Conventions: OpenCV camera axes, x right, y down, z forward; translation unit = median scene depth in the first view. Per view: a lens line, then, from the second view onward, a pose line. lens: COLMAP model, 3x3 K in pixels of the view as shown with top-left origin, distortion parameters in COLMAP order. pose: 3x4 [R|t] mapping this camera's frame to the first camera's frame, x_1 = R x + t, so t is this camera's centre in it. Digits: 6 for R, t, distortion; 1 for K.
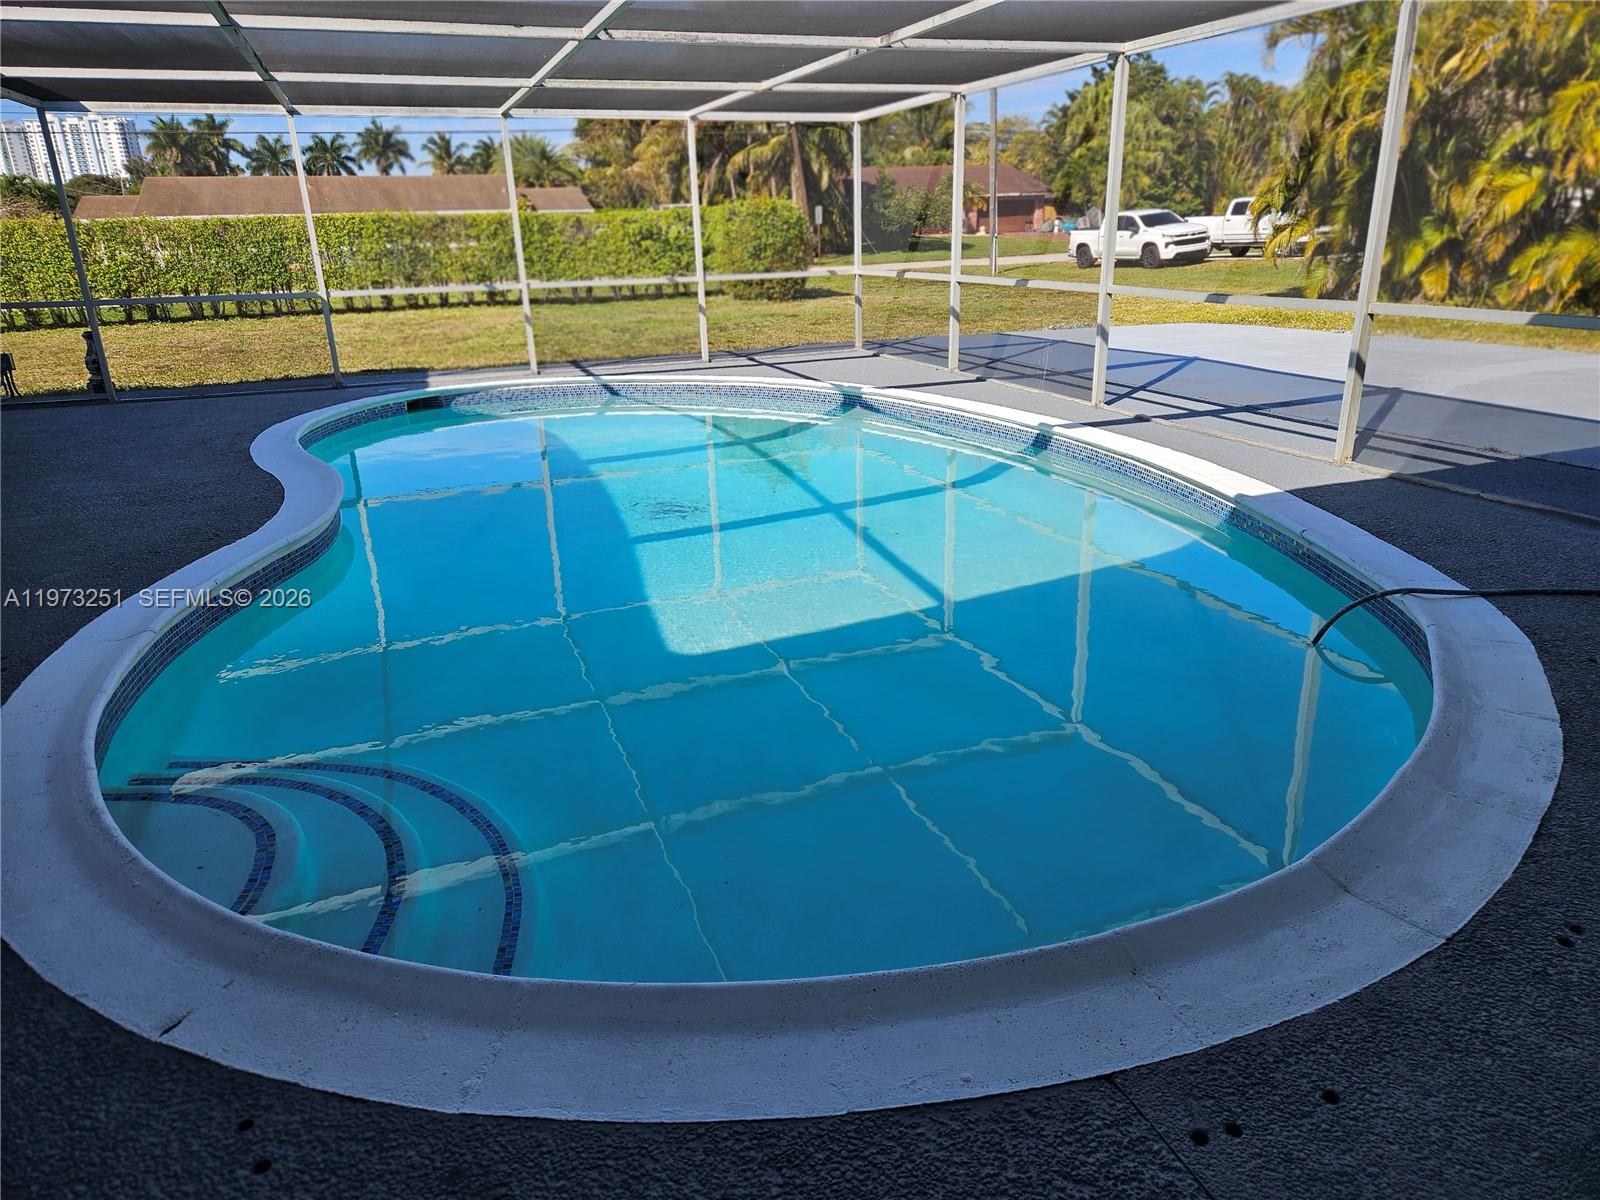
lens RADIAL K [[1054.4, 0, 780.3], [0, 1054.4, 597.7], [0, 0, 1]] dist [0.076115, -0.061747]
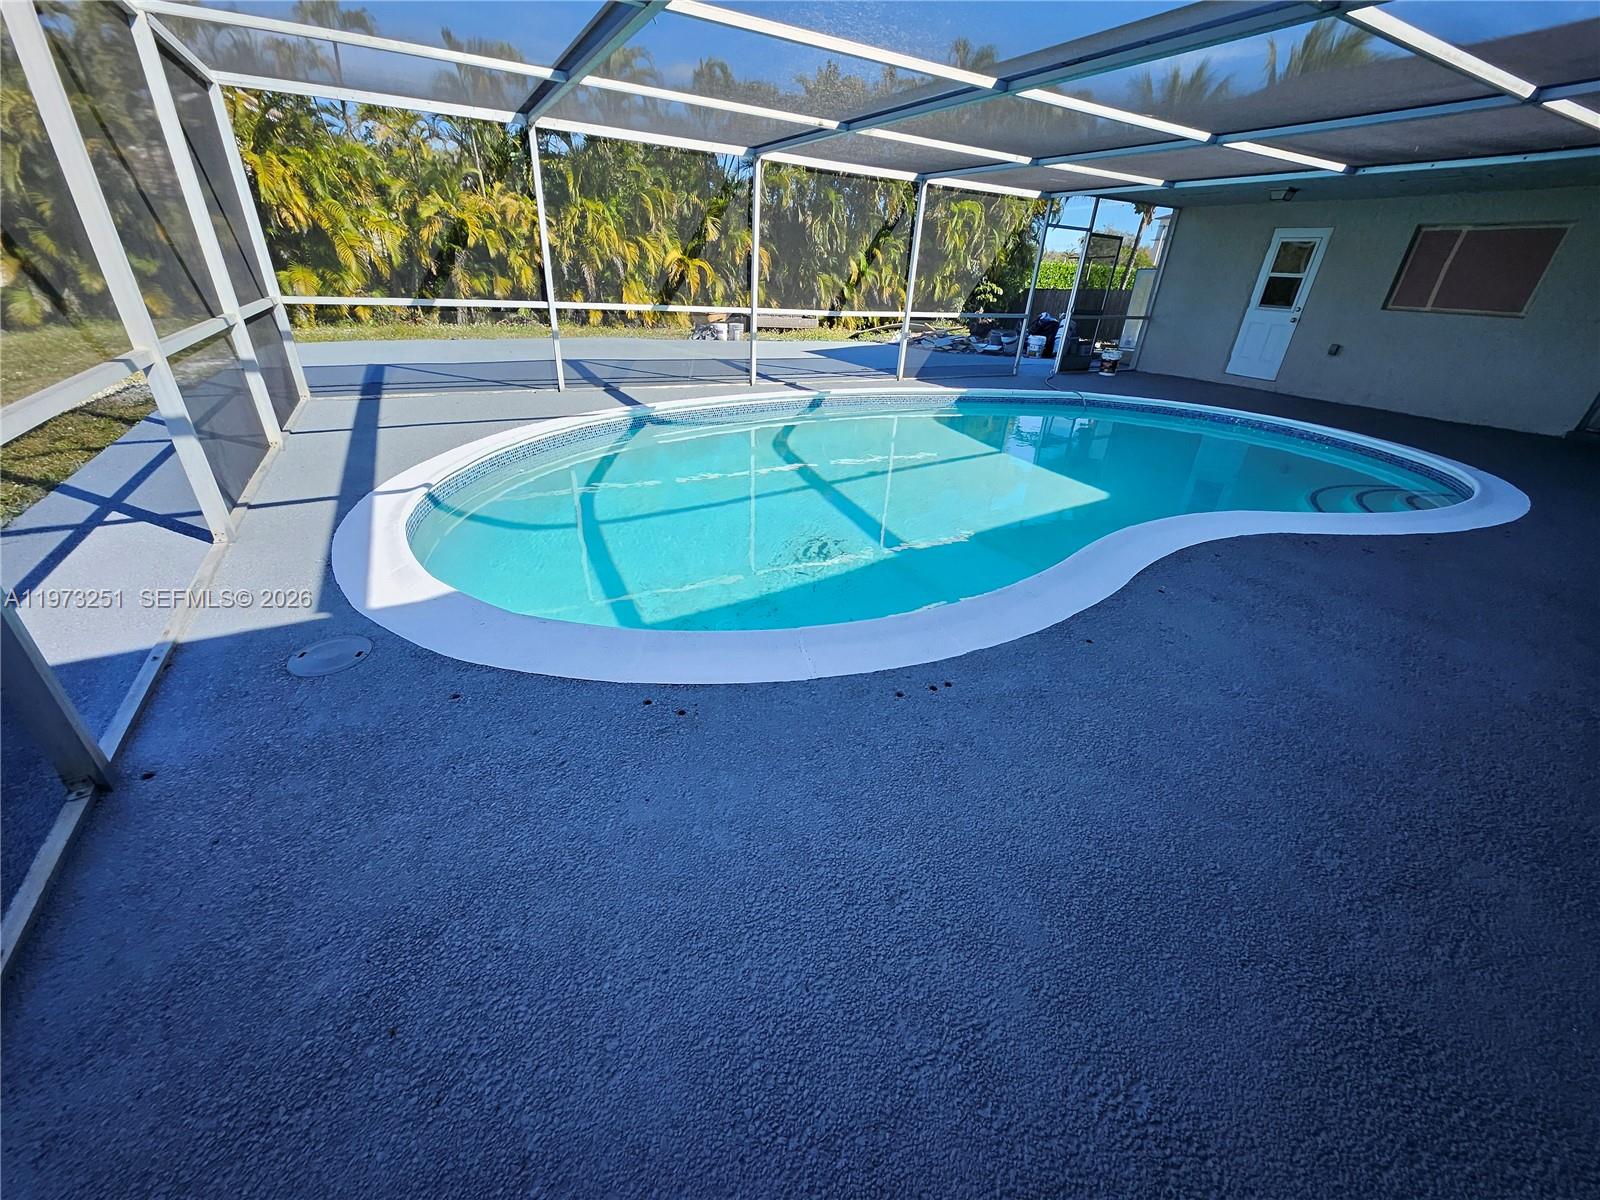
lens RADIAL K [[622.1, 0, 797.6], [0, 622.1, 596.1], [0, 0, 1]] dist [0.003663, -0.003688]
pose [[-0.165606, -0.439371, 0.882909, -0.353391], [0.283484, 0.836277, 0.469337, -0.166152], [-0.944569, 0.328016, -0.013938, 0.515192]]
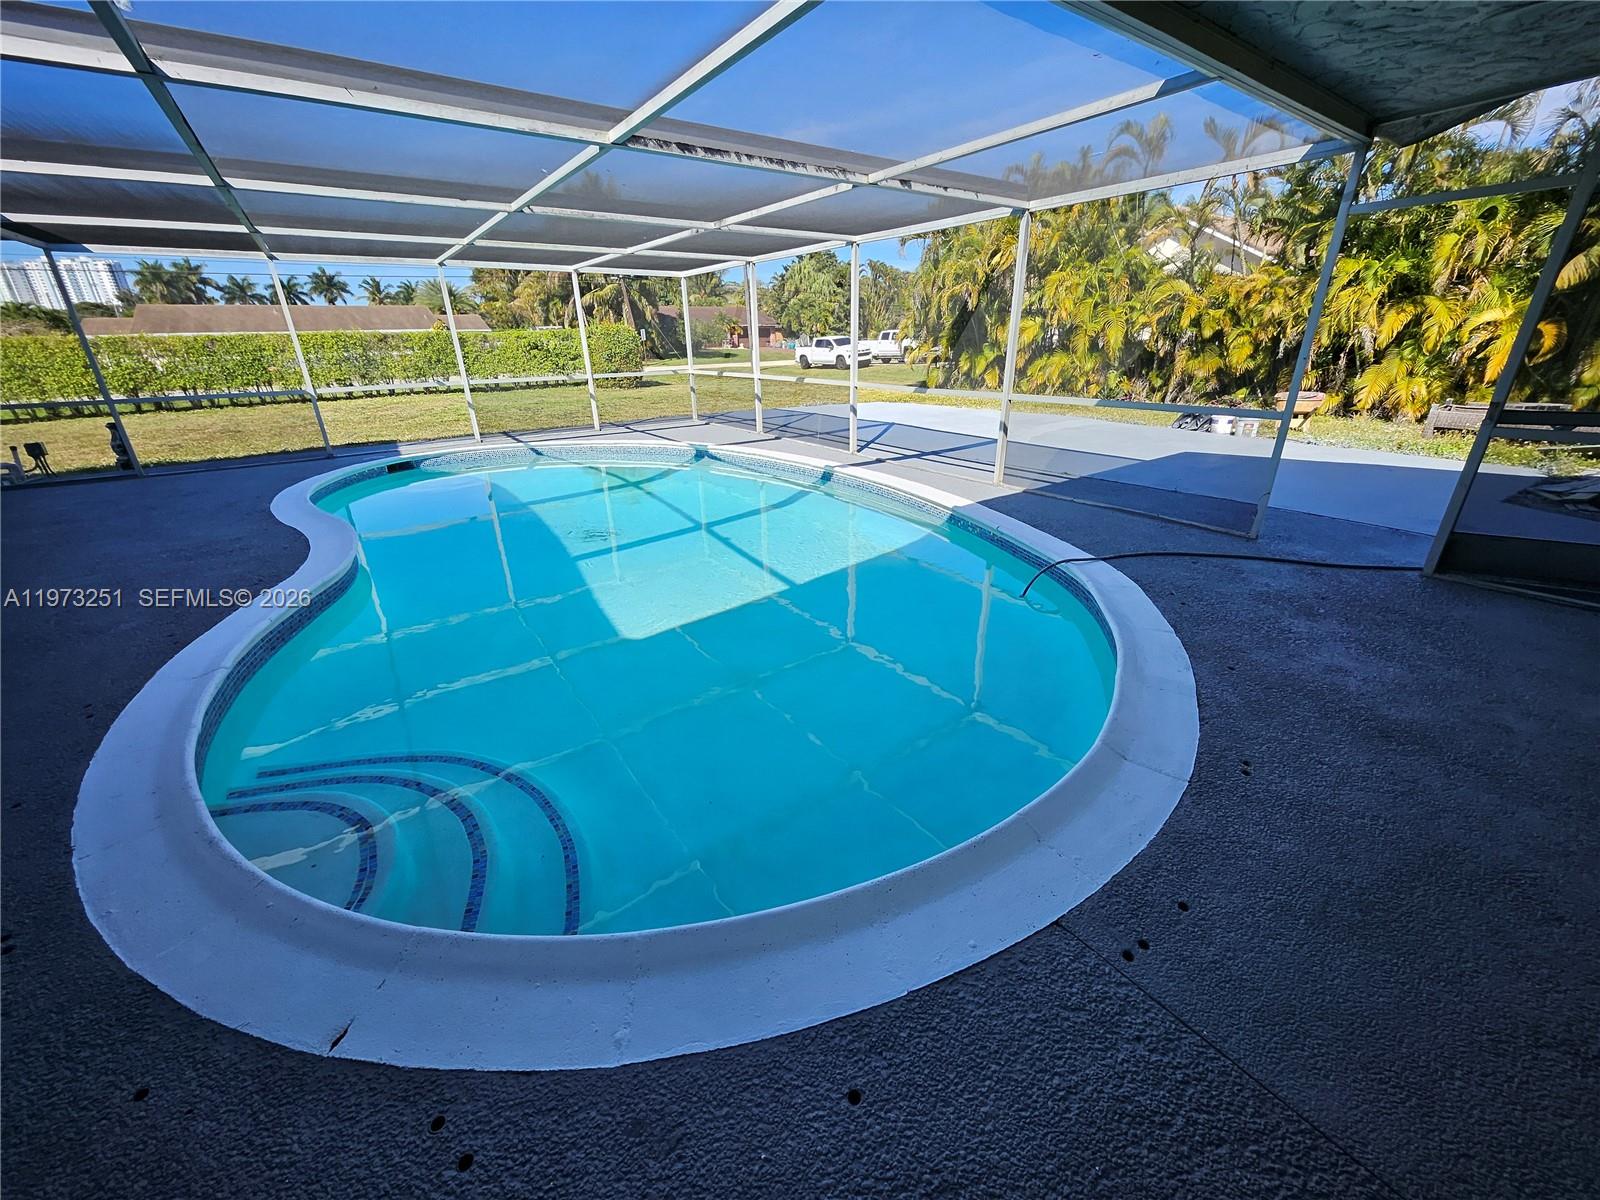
lens RADIAL K [[622.1, 0, 797.6], [0, 622.1, 596.1], [0, 0, 1]] dist [0.003663, -0.003688]
pose [[0.964458, -0.090550, 0.248235, -0.025301], [0.077775, 0.995114, 0.060816, -0.010782], [-0.252530, -0.039348, 0.966789, 0.028557]]
